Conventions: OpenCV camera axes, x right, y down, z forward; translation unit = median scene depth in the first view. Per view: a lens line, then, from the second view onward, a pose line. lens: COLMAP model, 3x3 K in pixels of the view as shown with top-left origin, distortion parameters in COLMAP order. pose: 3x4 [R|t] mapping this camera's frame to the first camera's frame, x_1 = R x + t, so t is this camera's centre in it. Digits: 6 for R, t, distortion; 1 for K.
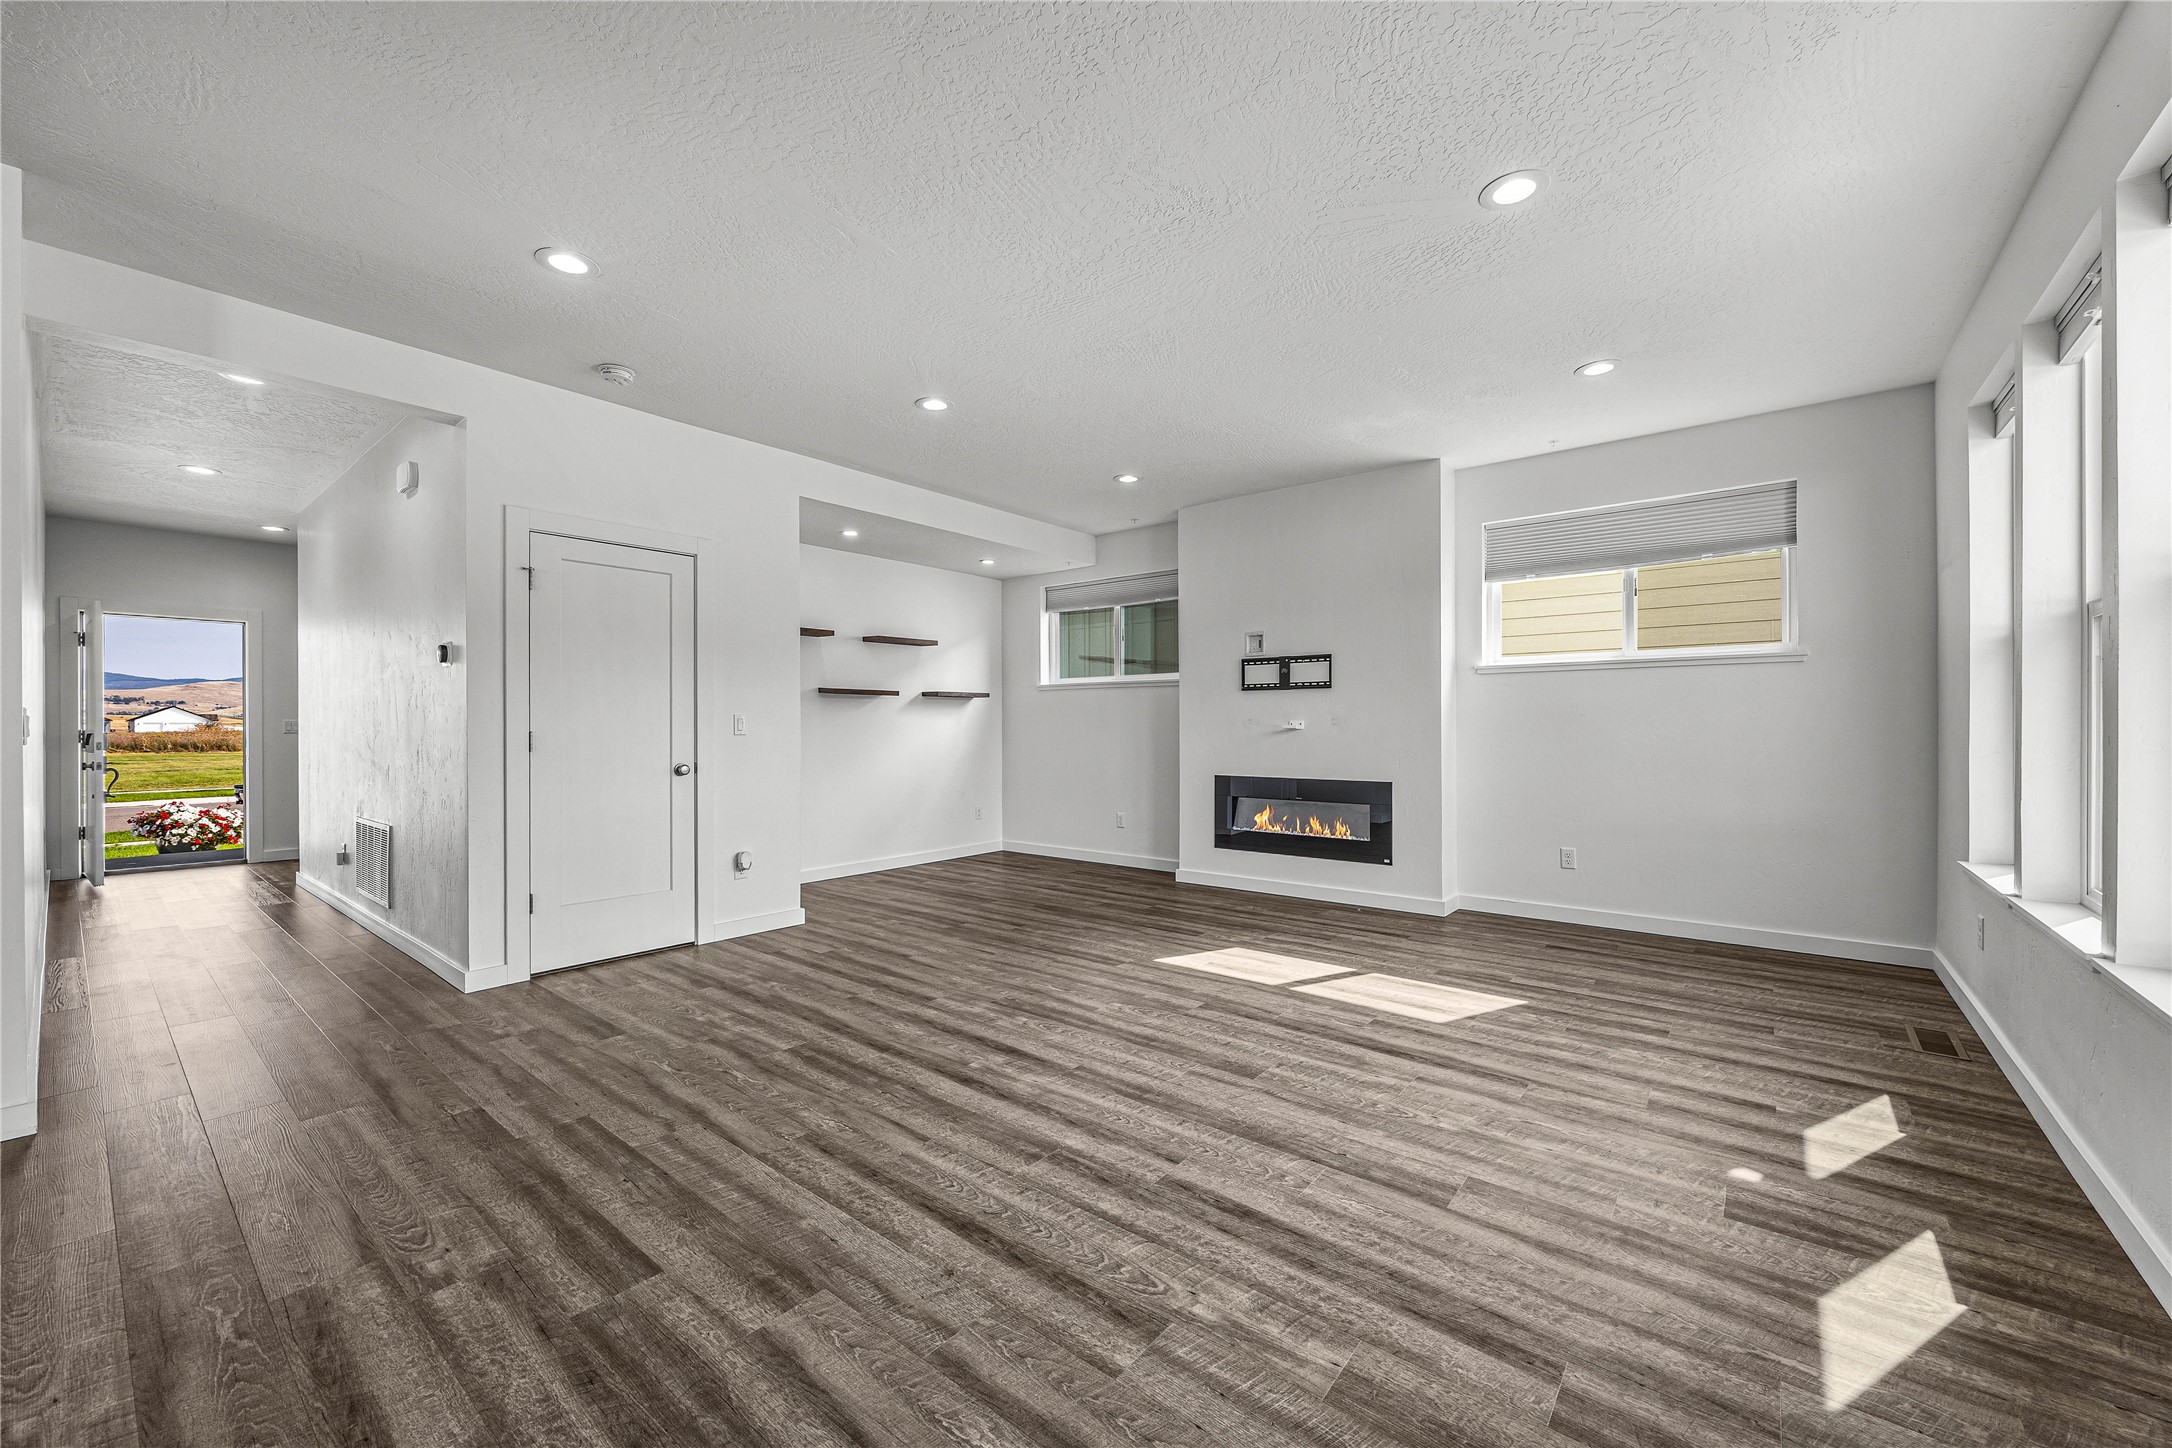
lens RADIAL K [[841.0, 0, 1086.0], [0, 841.0, 724.0], [0, 0, 1]] dist [-0.001637, 0.000193]
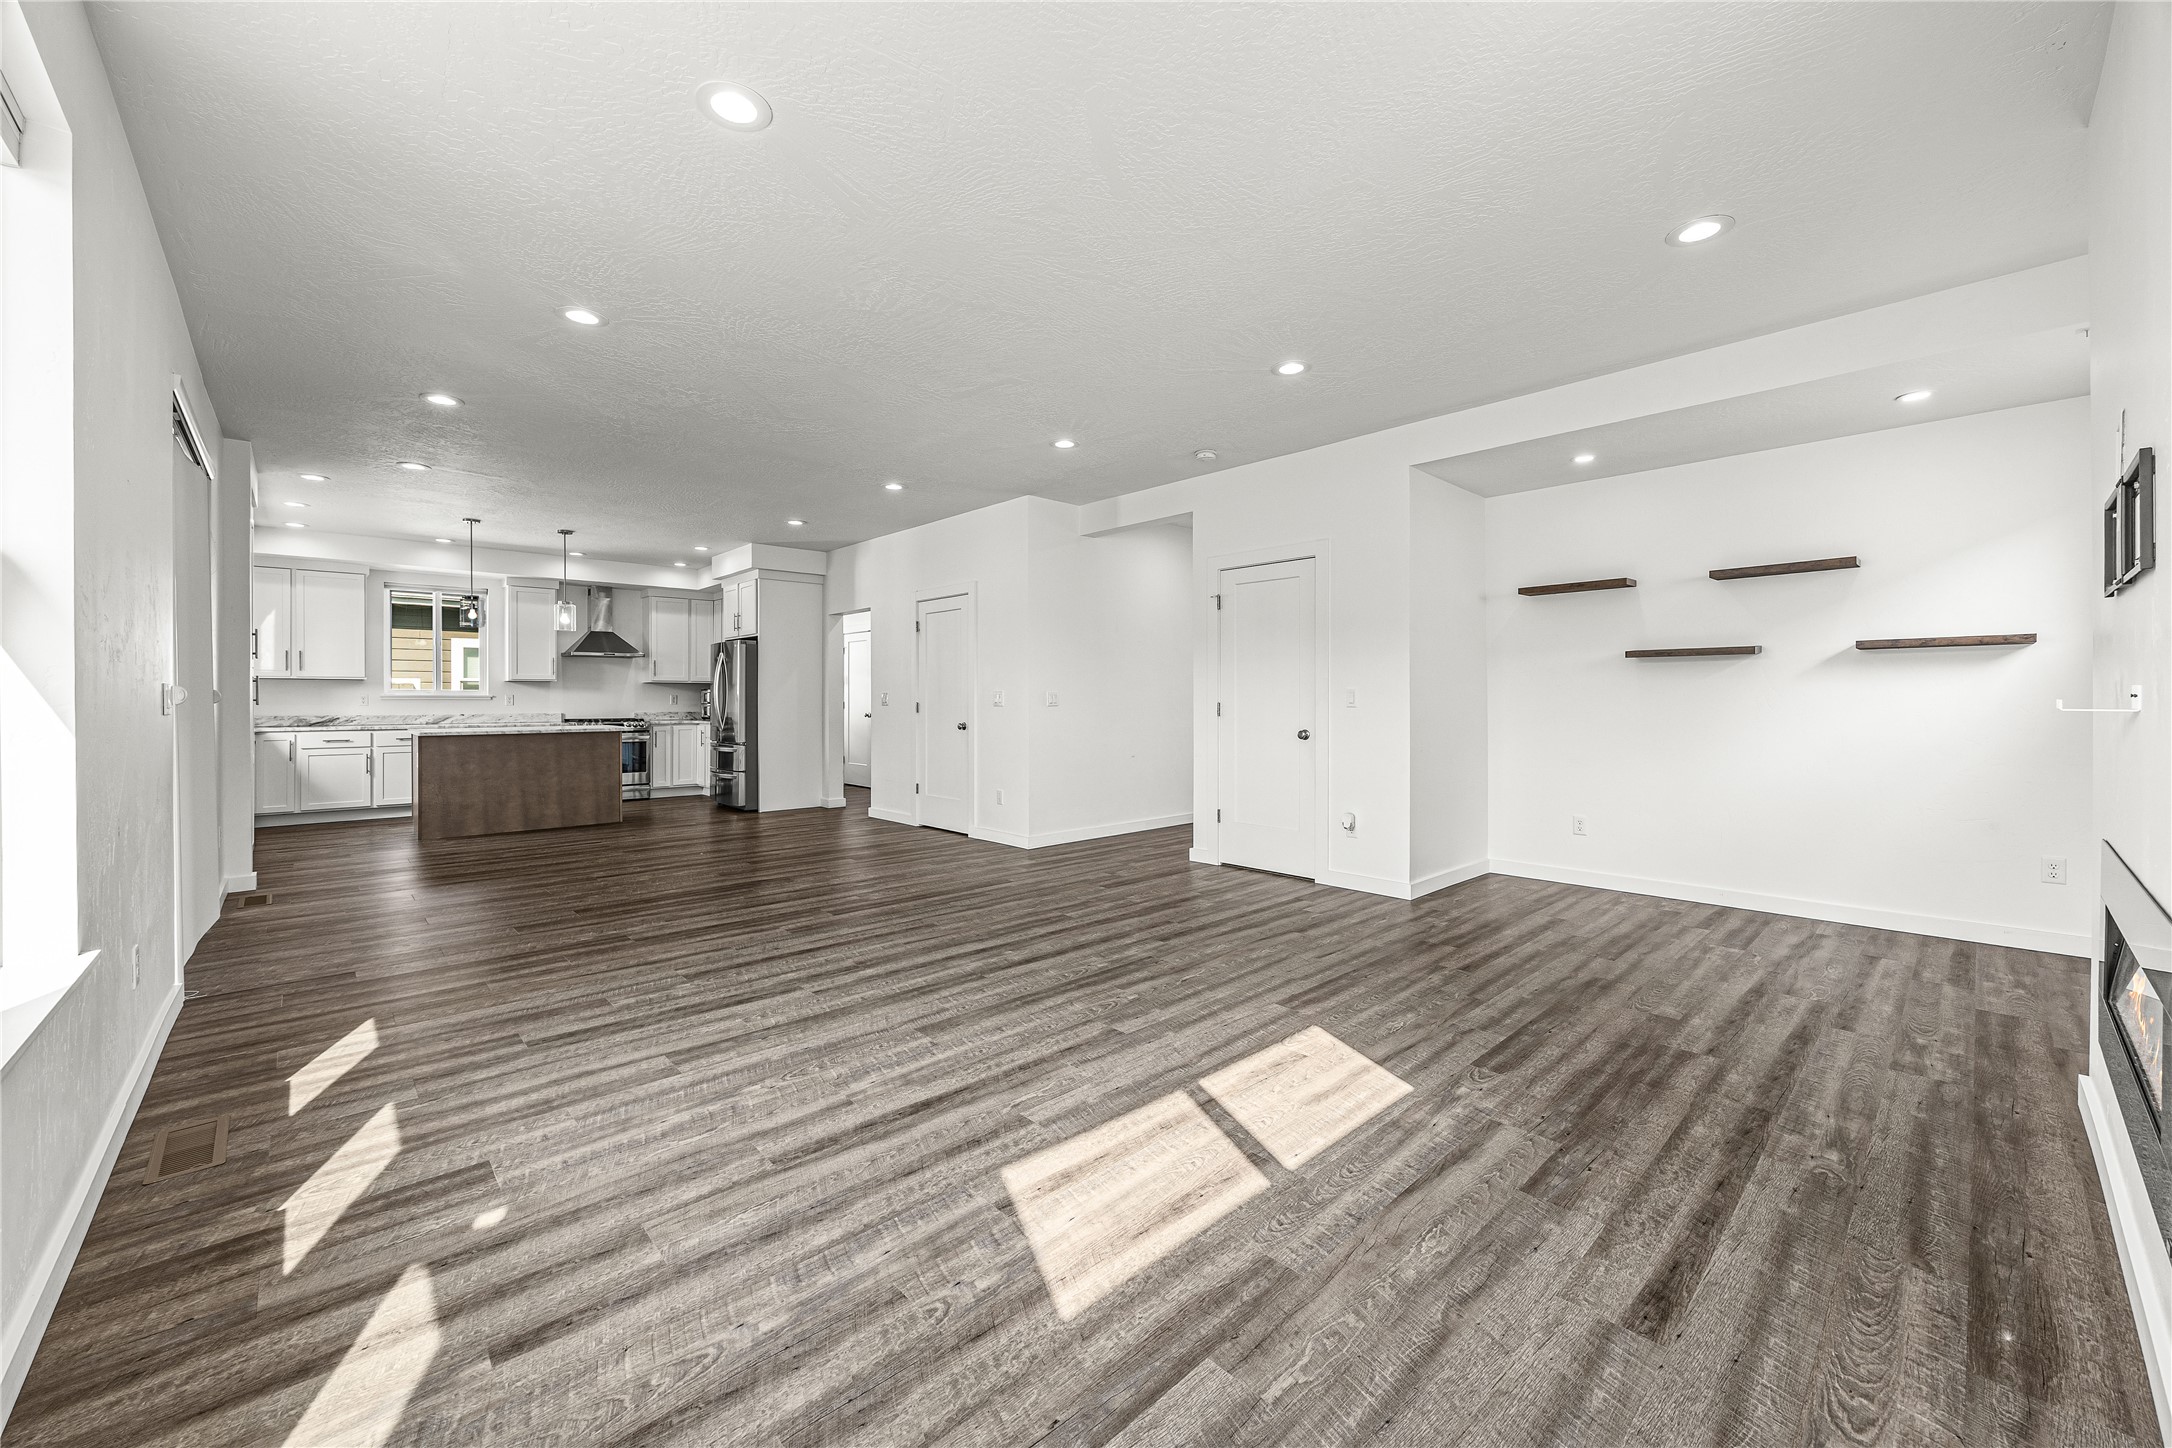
lens RADIAL K [[838.0, 0, 1092.3], [0, 838.0, 708.5], [0, 0, 1]] dist [-0.002595, -0.000292]
pose [[-0.136729, 0.012572, -0.990529, 1.080099], [0.004467, 0.999917, 0.012074, -0.000427], [0.990598, -0.002774, -0.136774, 1.210619]]
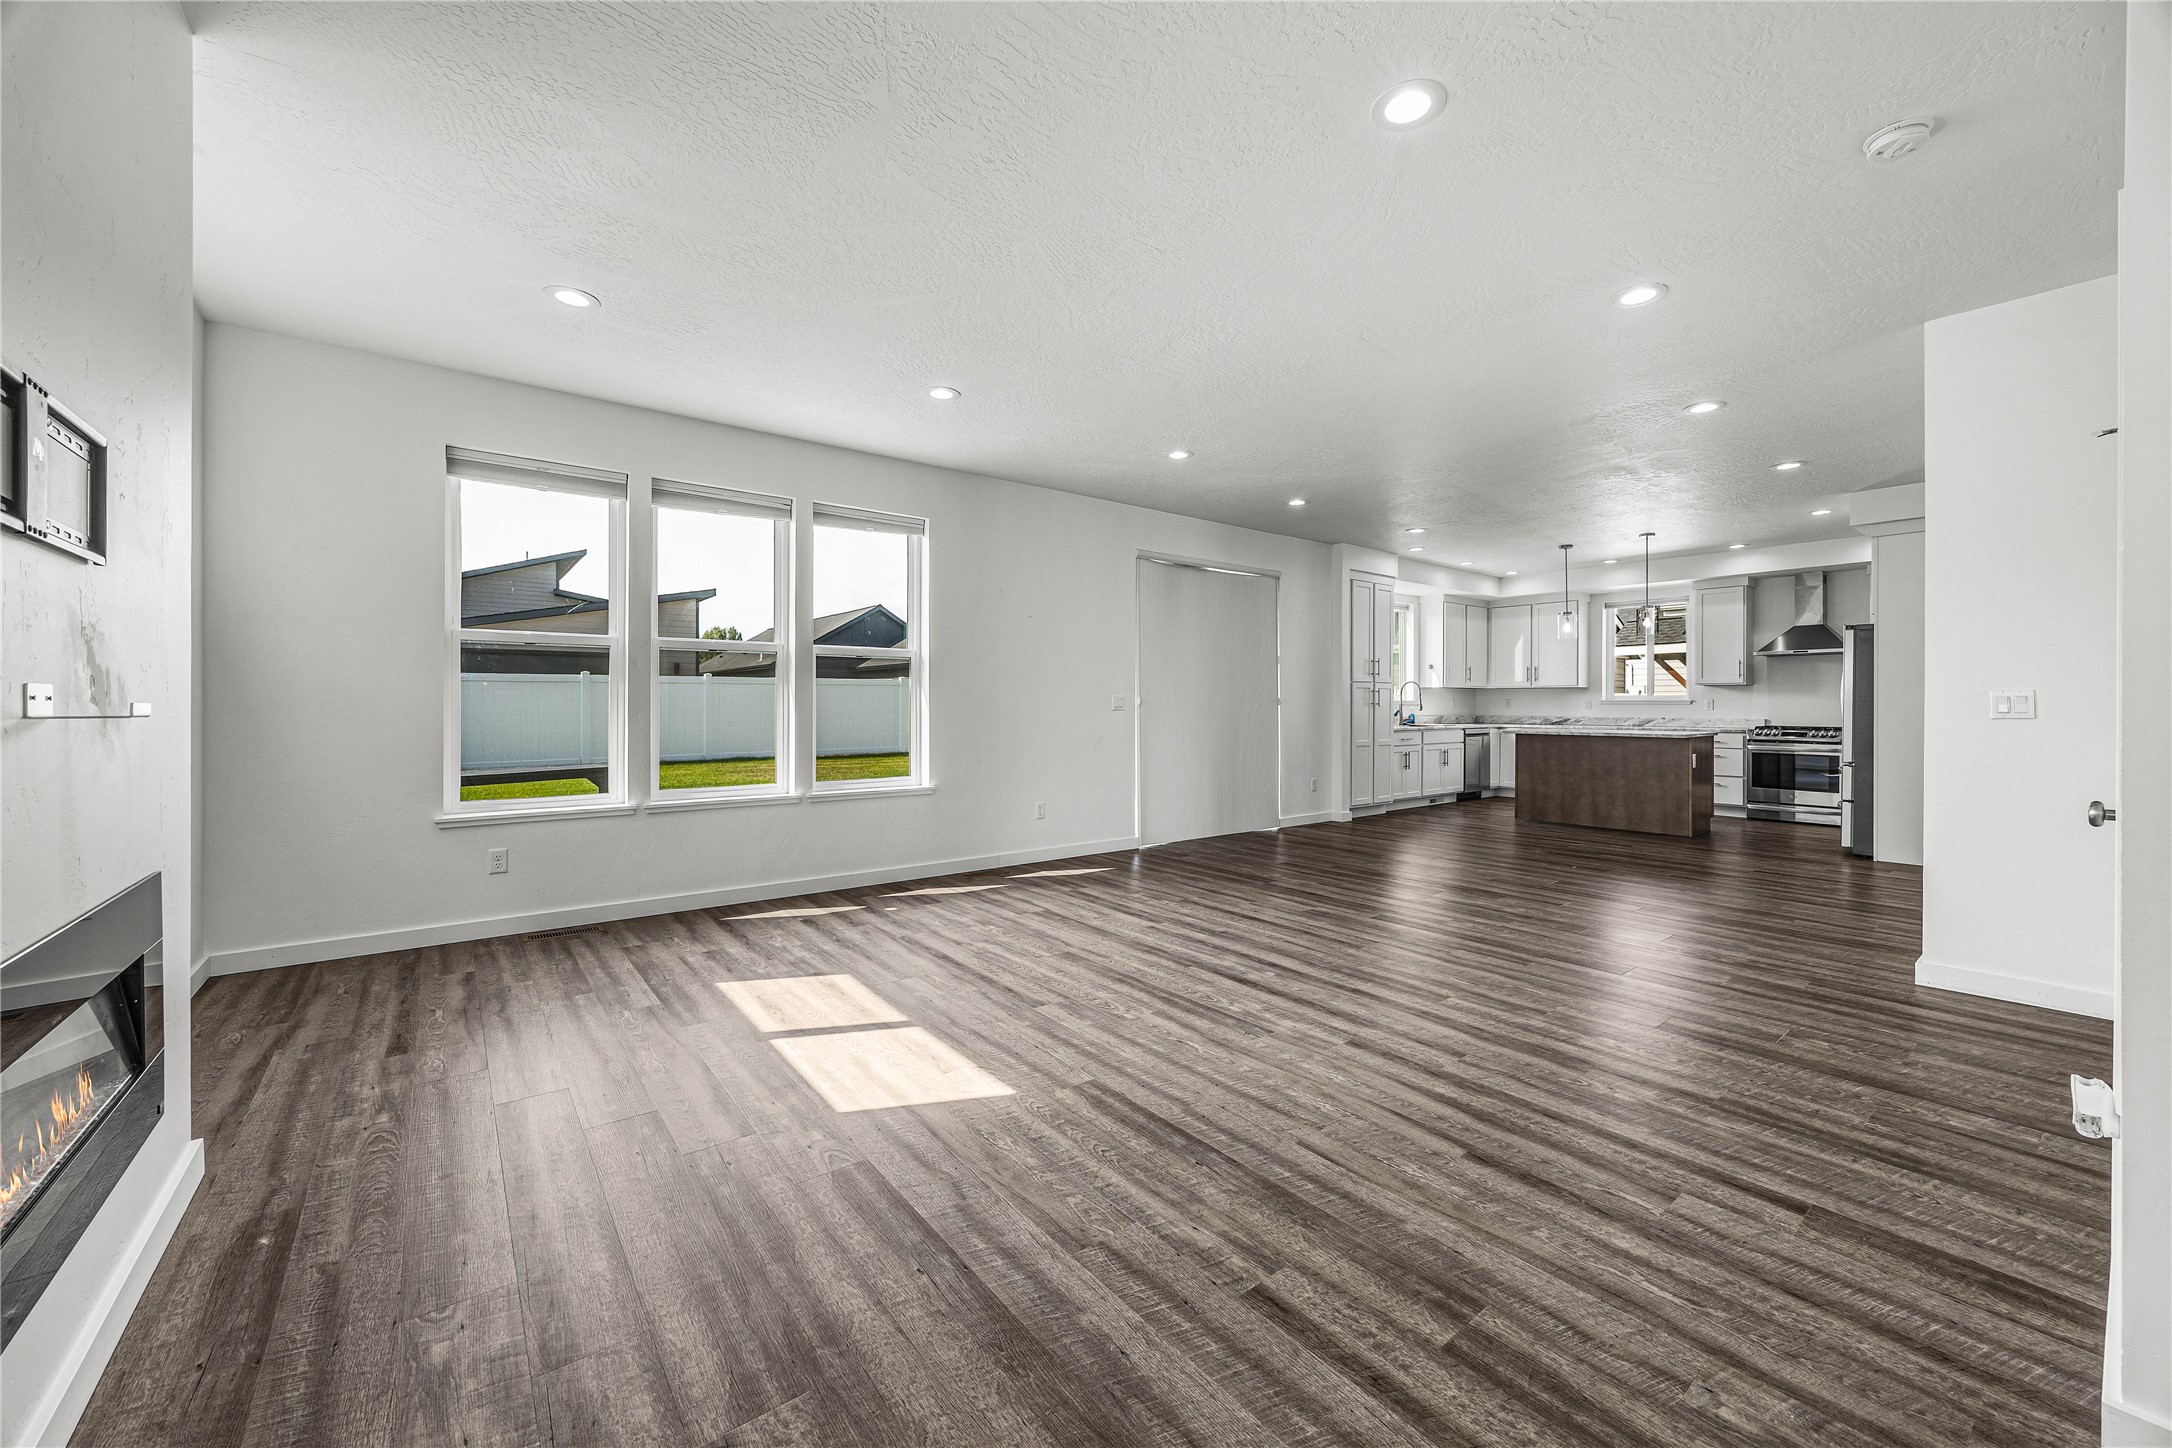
lens RADIAL K [[828.8, 0, 1090.2], [0, 828.8, 704.5], [0, 0, 1]] dist [-0.001978, -0.000436]
pose [[-0.974981, 0.000833, 0.222286, -0.133507], [0.000176, 0.999996, -0.002977, 0.005037], [-0.222287, -0.002864, -0.974977, 2.088261]]
